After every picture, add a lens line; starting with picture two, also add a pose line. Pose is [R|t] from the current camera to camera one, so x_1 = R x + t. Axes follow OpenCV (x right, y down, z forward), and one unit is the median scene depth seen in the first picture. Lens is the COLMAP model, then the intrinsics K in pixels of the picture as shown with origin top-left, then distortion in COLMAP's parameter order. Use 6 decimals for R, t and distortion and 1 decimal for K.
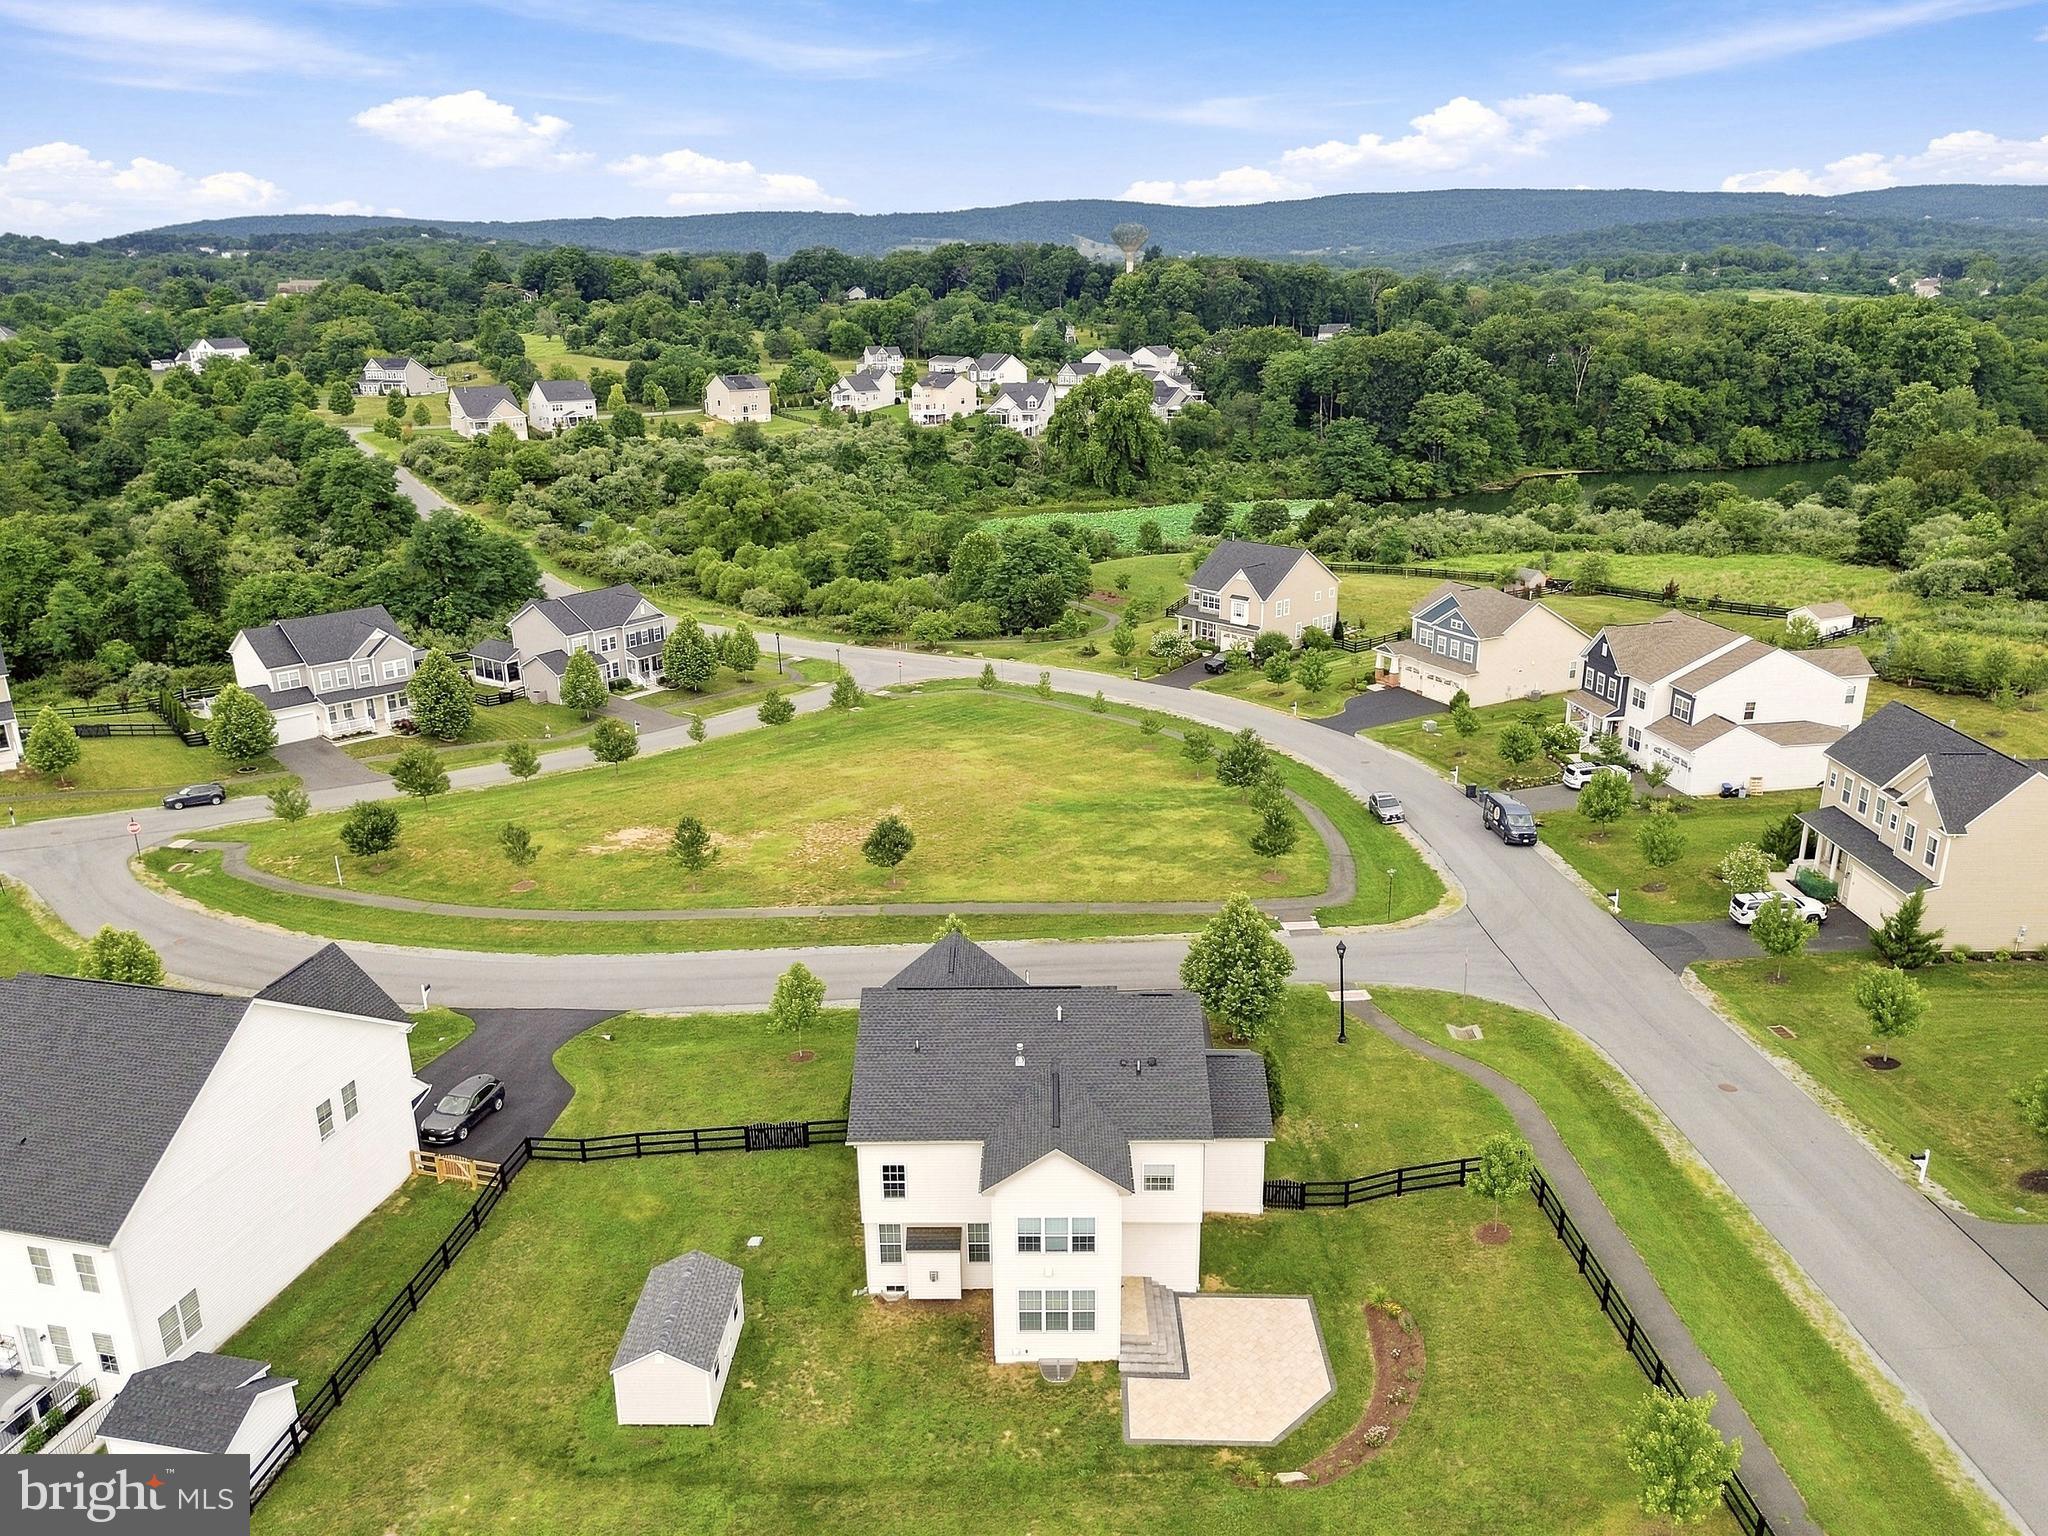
lens RADIAL K [[1449.9, 0, 1016.8], [0, 1449.9, 767.4], [0, 0, 1]] dist [0.078148, -0.079922]
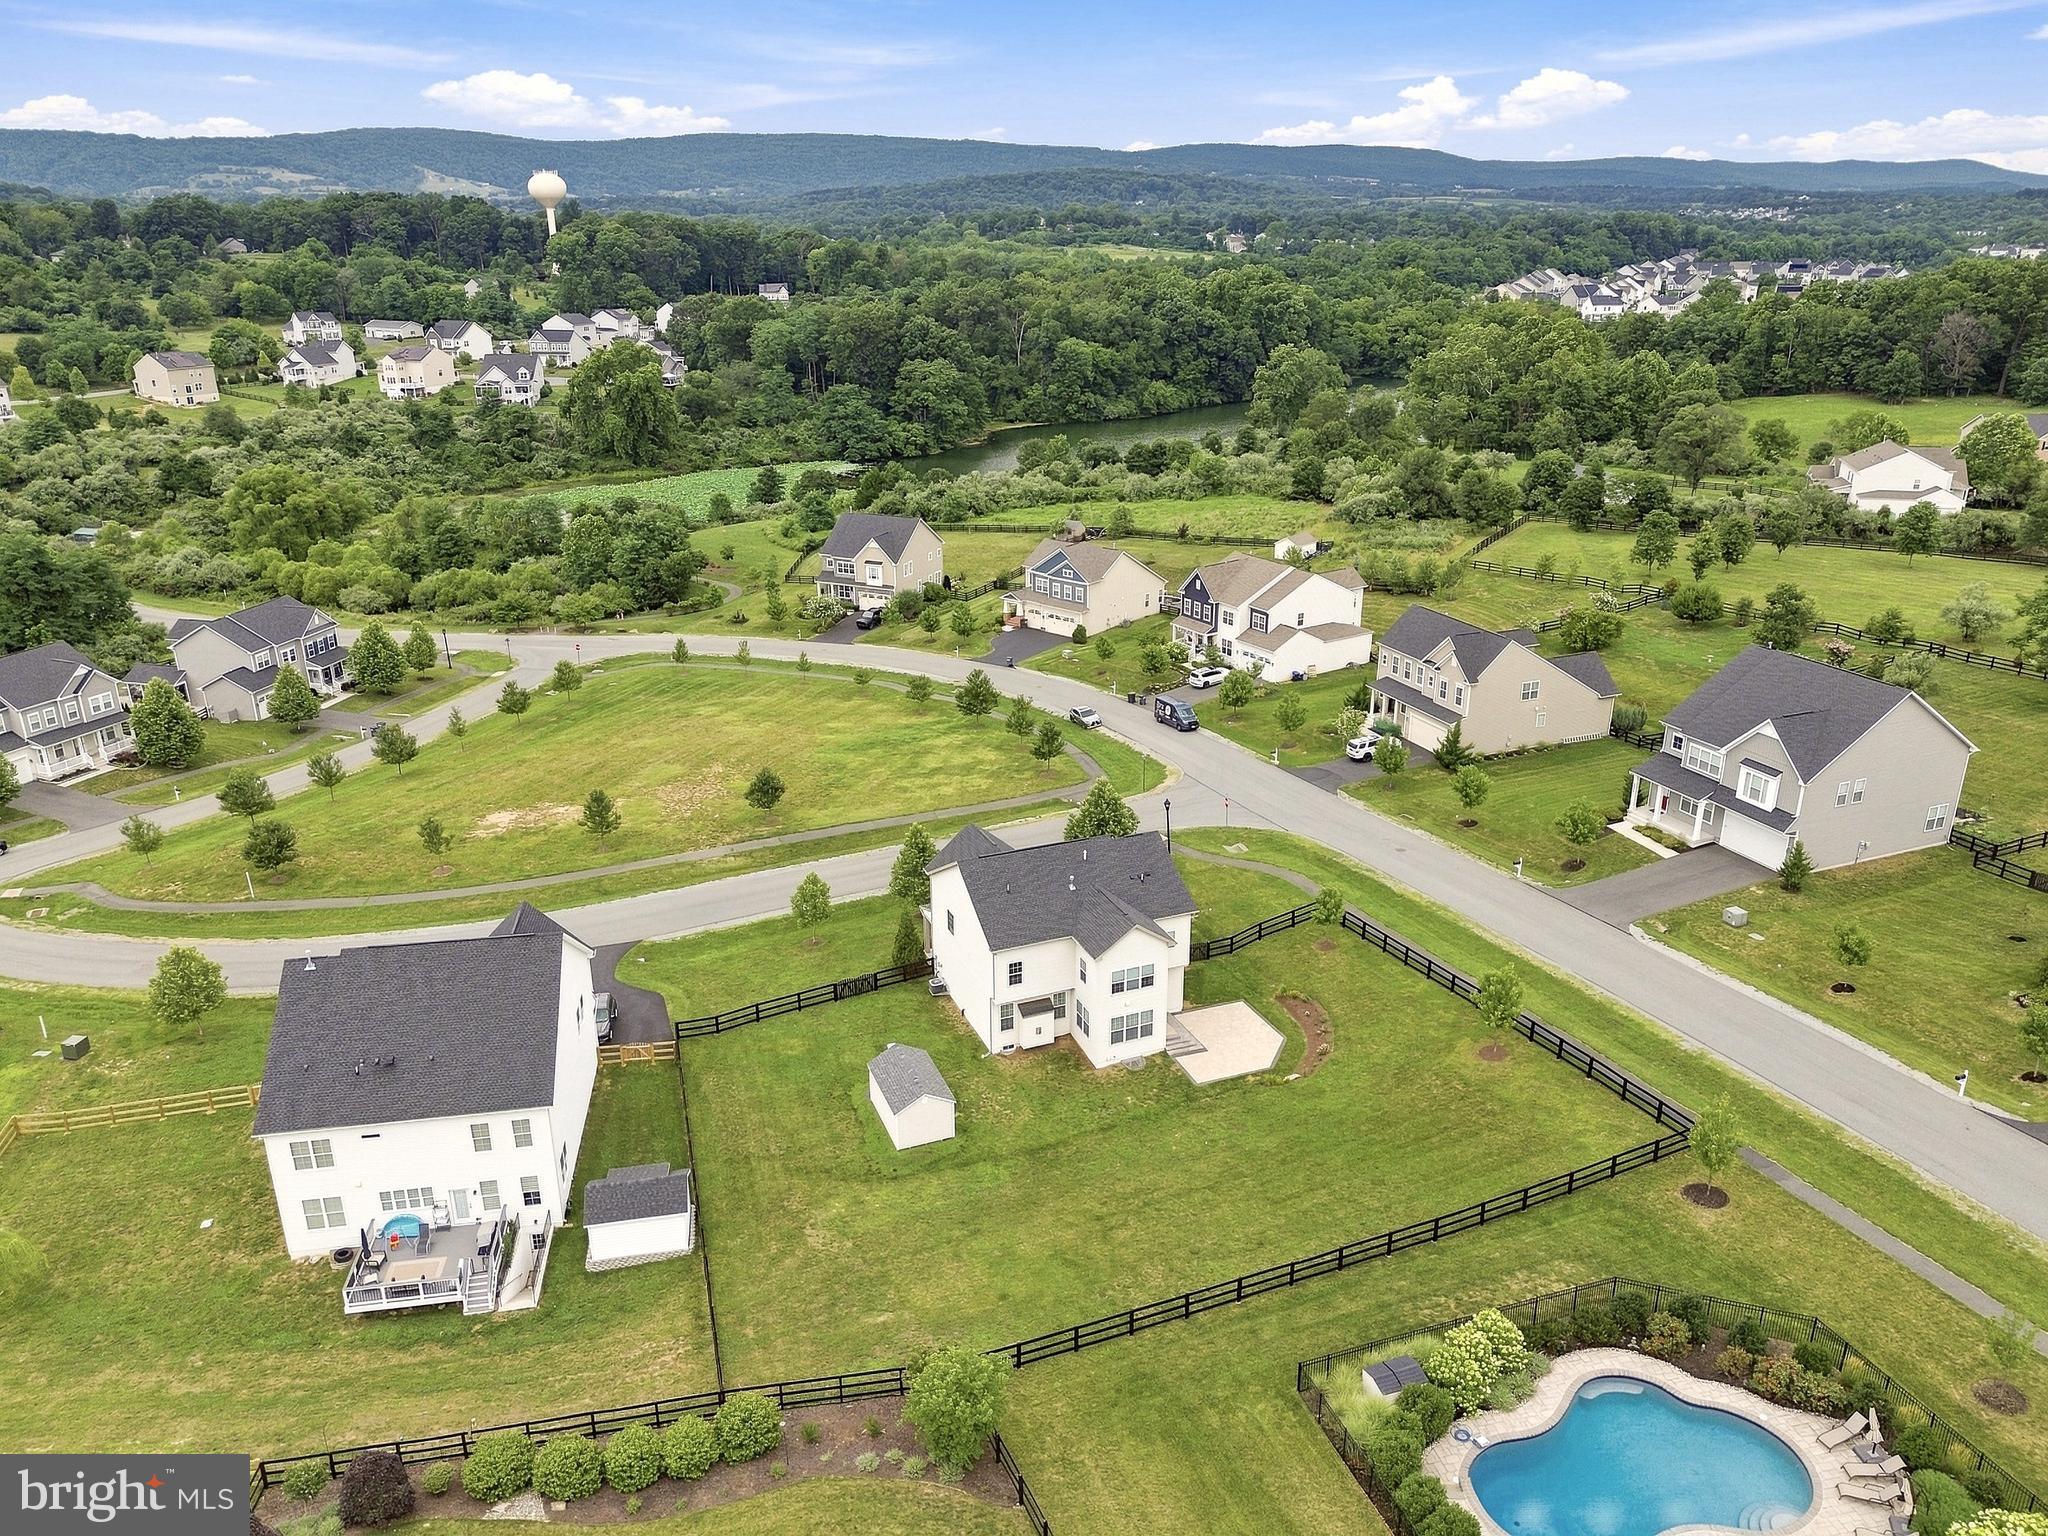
lens RADIAL K [[1455.0, 0, 1016.3], [0, 1455.0, 758.8], [0, 0, 1]] dist [0.084113, -0.079590]
pose [[0.919971, -0.129947, 0.369821, -0.197546], [0.118652, 0.991508, 0.053235, -0.008337], [-0.373598, -0.005095, 0.927577, -0.139206]]
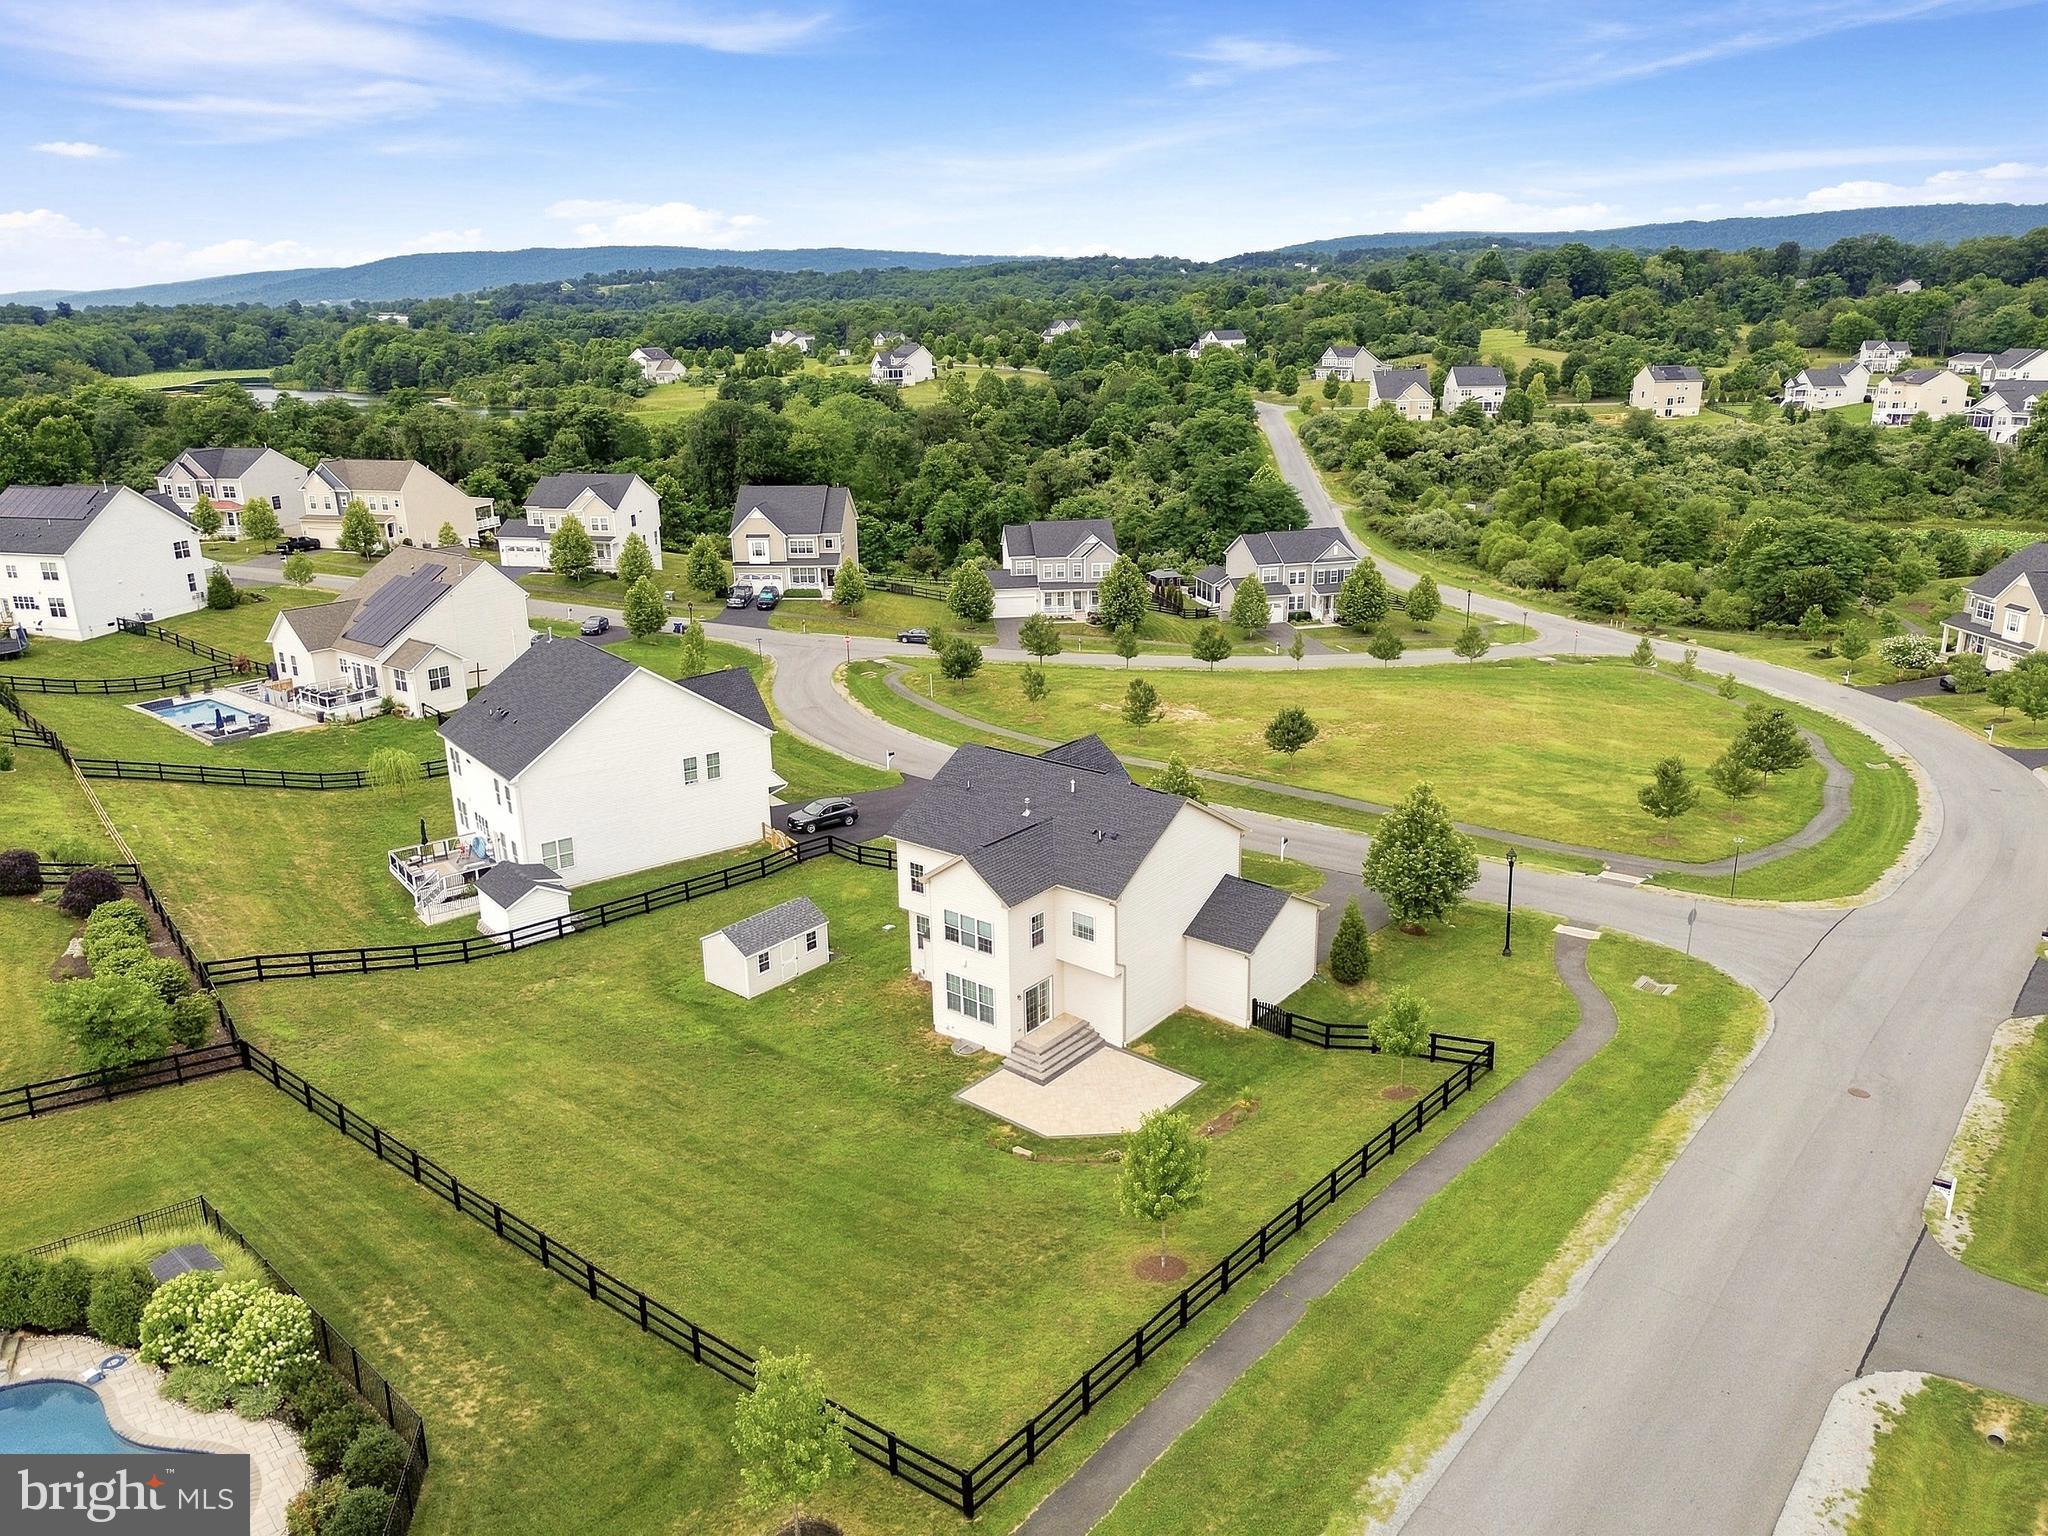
lens RADIAL K [[1449.9, 0, 1016.8], [0, 1449.9, 767.4], [0, 0, 1]] dist [0.078148, -0.079922]
pose [[0.781610, 0.188937, -0.594465, 0.224115], [-0.193176, 0.979489, 0.057317, 0.031597], [0.593101, 0.070037, 0.802076, 0.011038]]
